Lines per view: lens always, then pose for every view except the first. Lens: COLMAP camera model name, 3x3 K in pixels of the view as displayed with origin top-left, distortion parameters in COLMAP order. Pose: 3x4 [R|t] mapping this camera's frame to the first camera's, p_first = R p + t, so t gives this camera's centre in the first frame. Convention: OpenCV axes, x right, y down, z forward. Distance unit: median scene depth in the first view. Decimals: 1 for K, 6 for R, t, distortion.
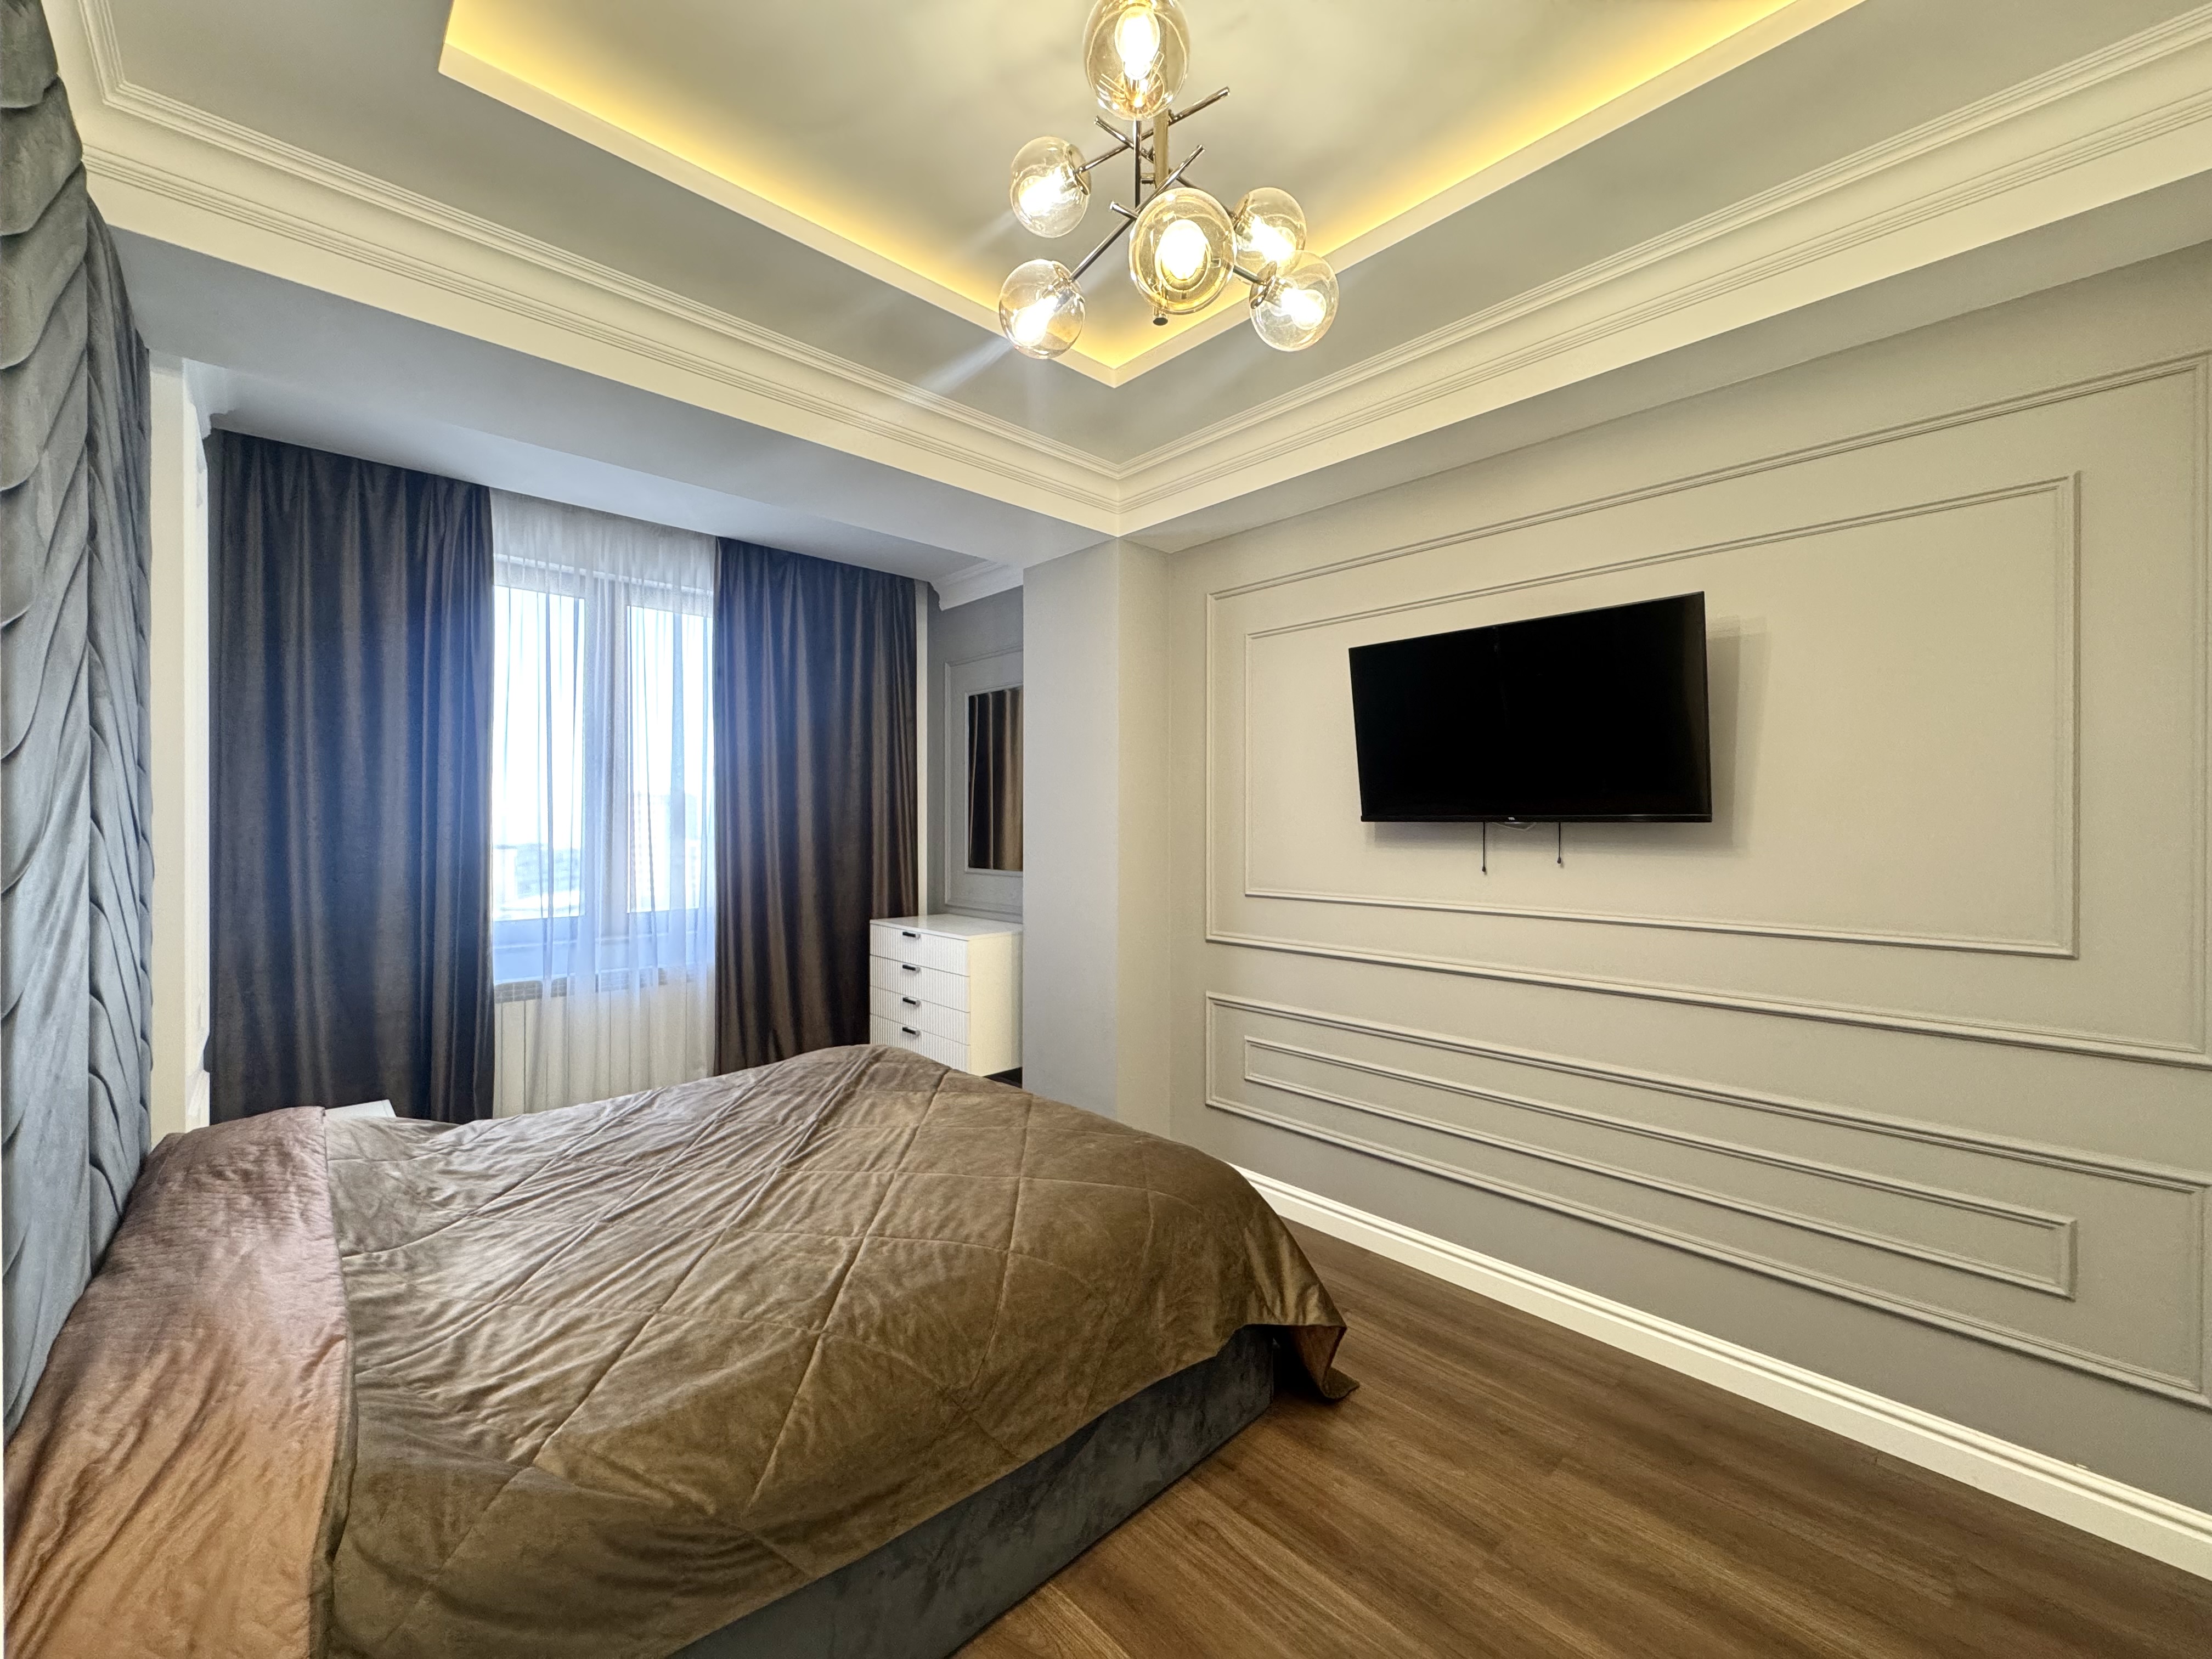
lens RADIAL K [[884.6, 0, 1107.0], [0, 884.6, 827.2], [0, 0, 1]] dist [-0.003602, 0.000474]
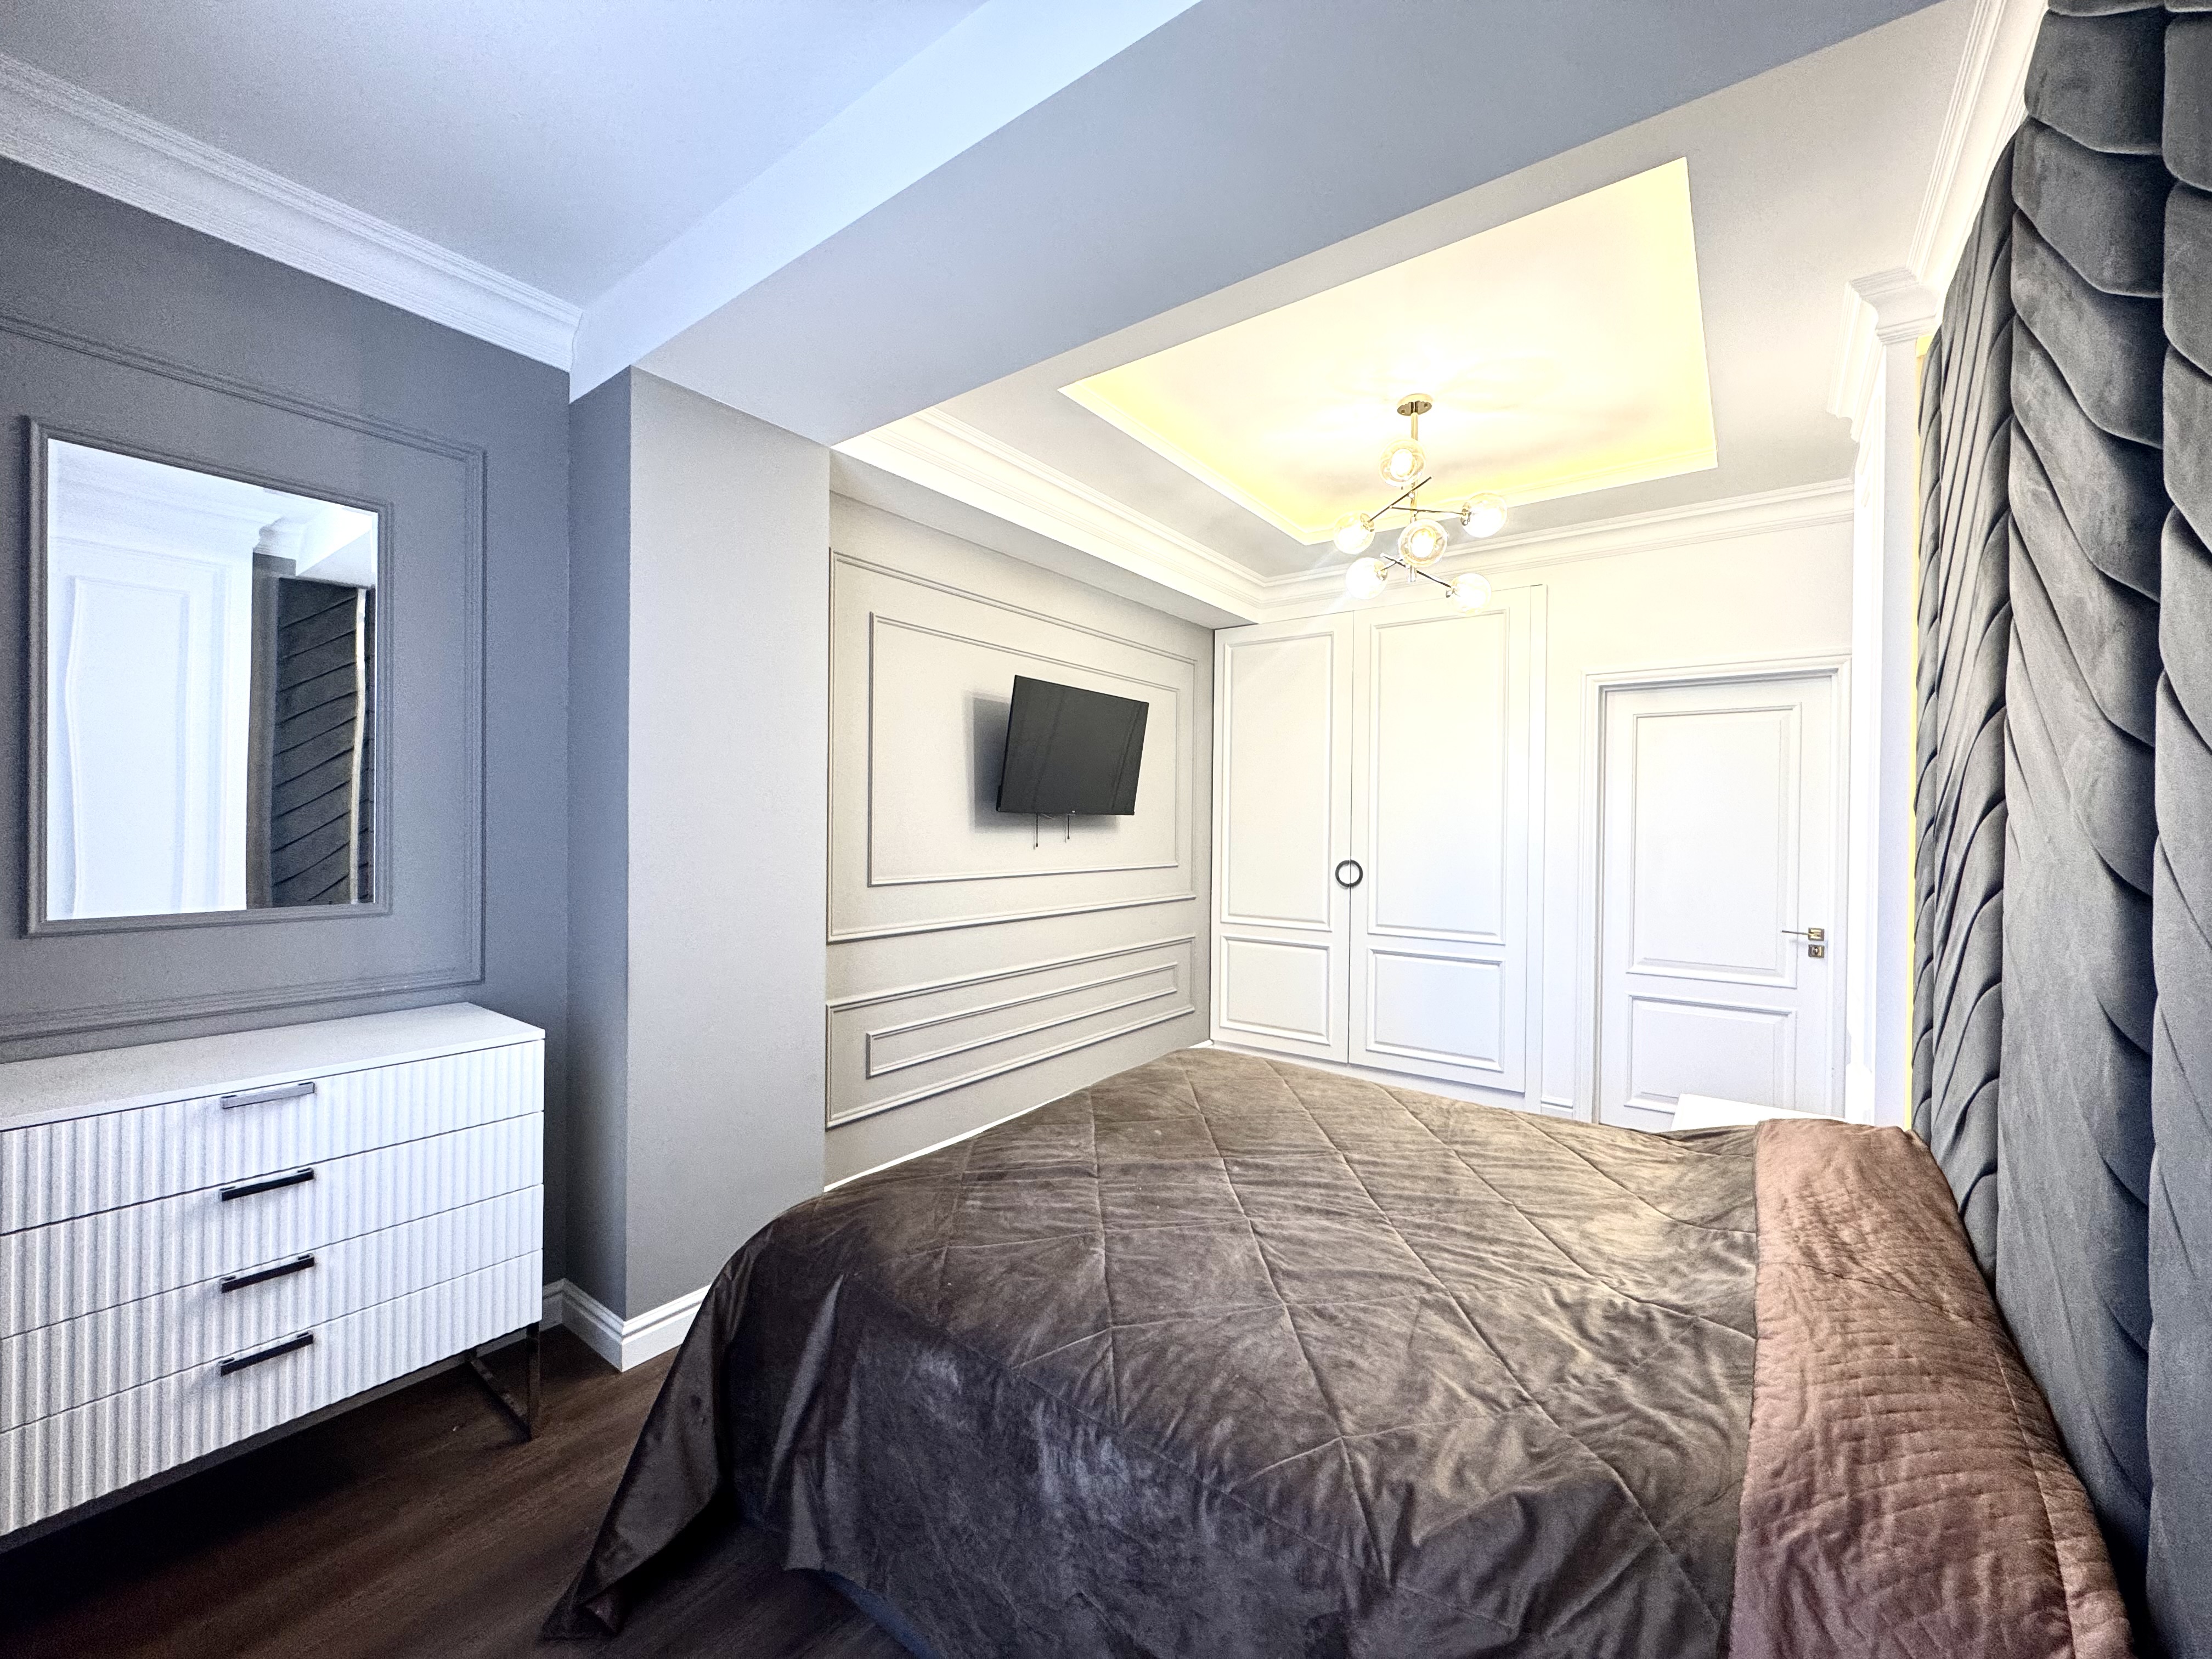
lens RADIAL K [[884.6, 0, 1108.3], [0, 884.6, 827.9], [0, 0, 1]] dist [-0.003602, 0.000474]
pose [[-0.181260, -0.010701, 0.983377, -1.187730], [-0.008715, 0.999919, 0.009274, 0.004335], [-0.983397, -0.006889, -0.181339, 1.315100]]
